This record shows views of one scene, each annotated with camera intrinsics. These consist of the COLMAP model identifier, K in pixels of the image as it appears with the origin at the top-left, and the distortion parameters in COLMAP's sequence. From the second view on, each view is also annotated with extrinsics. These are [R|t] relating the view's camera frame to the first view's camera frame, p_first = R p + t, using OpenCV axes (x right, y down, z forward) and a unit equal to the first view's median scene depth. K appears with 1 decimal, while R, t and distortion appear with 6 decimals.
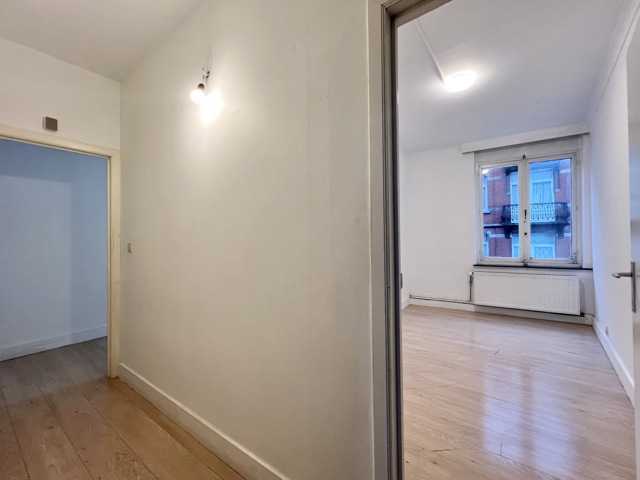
lens RADIAL K [[255.1, 0, 322.7], [0, 255.1, 238.6], [0, 0, 1]] dist [0.003196, -0.000127]
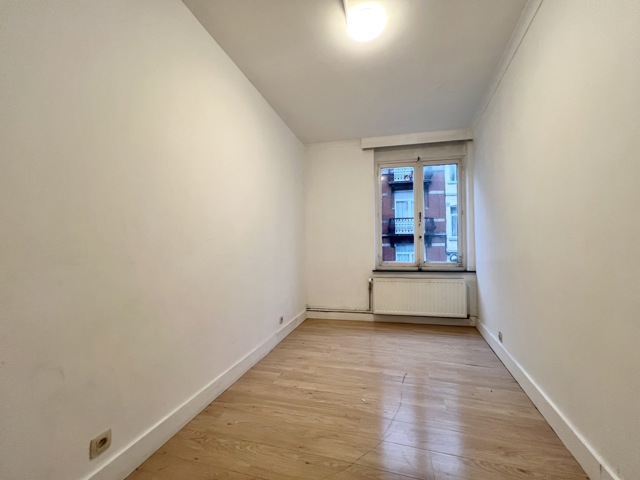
lens RADIAL K [[255.1, 0, 323.3], [0, 255.1, 247.7], [0, 0, 1]] dist [0.003196, -0.000127]
pose [[0.932383, 0.009091, 0.361358, 0.111965], [-0.008704, 0.999958, -0.002698, 0.030307], [-0.361367, -0.000629, 0.932423, 0.253322]]
